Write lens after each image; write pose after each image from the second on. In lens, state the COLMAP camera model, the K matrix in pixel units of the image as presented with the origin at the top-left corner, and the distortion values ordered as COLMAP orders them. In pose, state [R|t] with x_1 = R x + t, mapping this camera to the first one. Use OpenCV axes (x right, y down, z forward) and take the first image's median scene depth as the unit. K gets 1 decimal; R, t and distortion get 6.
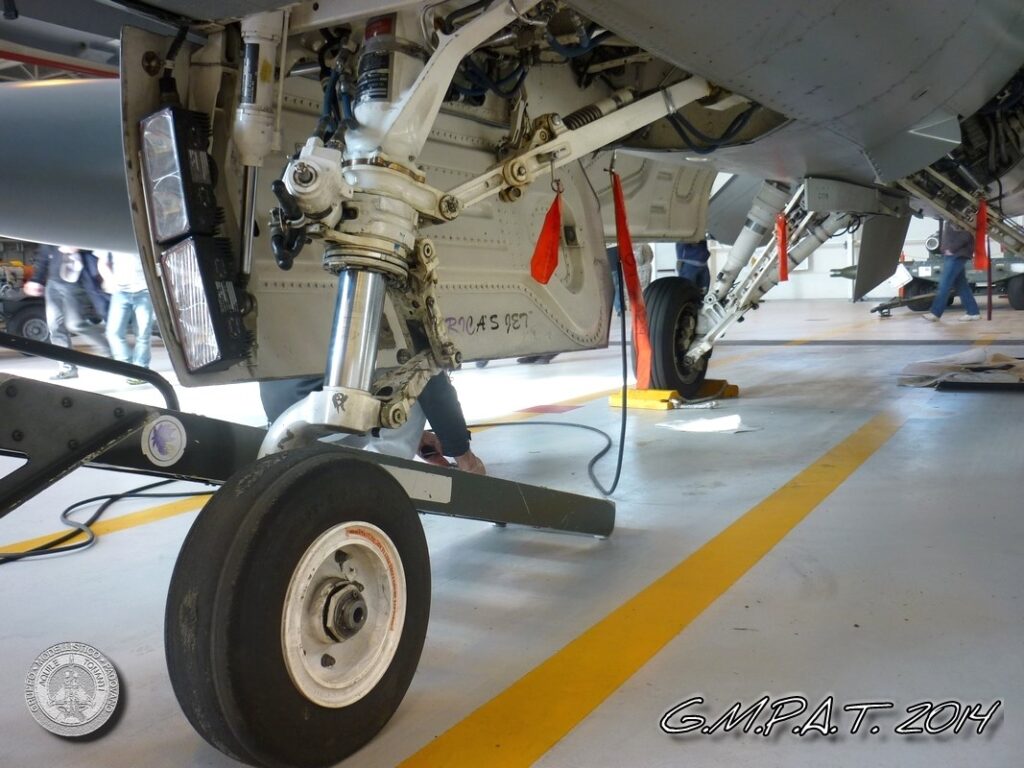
lens RADIAL K [[1019.0, 0, 512.0], [0, 1019.0, 384.0], [0, 0, 1]] dist [-0.123495, 0.241594]
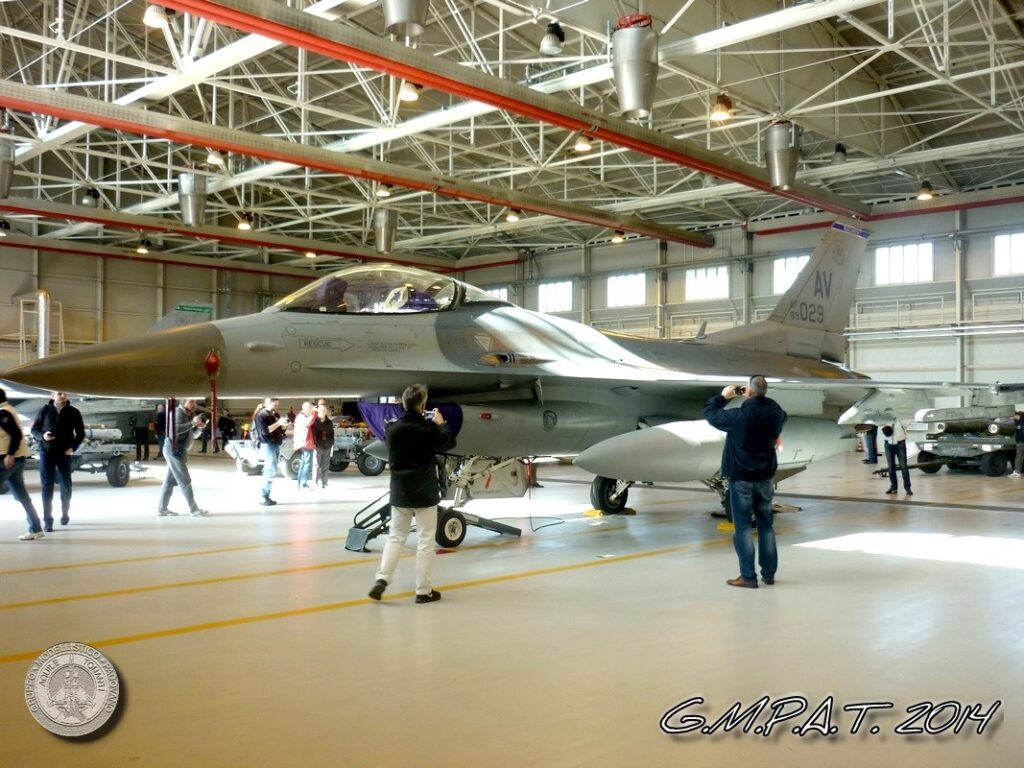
lens RADIAL K [[1019.0, 0, 512.0], [0, 1019.0, 384.0], [0, 0, 1]] dist [-0.123495, 0.241594]
pose [[0.967070, 0.033963, -0.252235, 1.265843], [-0.062811, 0.992250, -0.107214, -0.050136], [0.246639, 0.119527, 0.961708, -3.773703]]
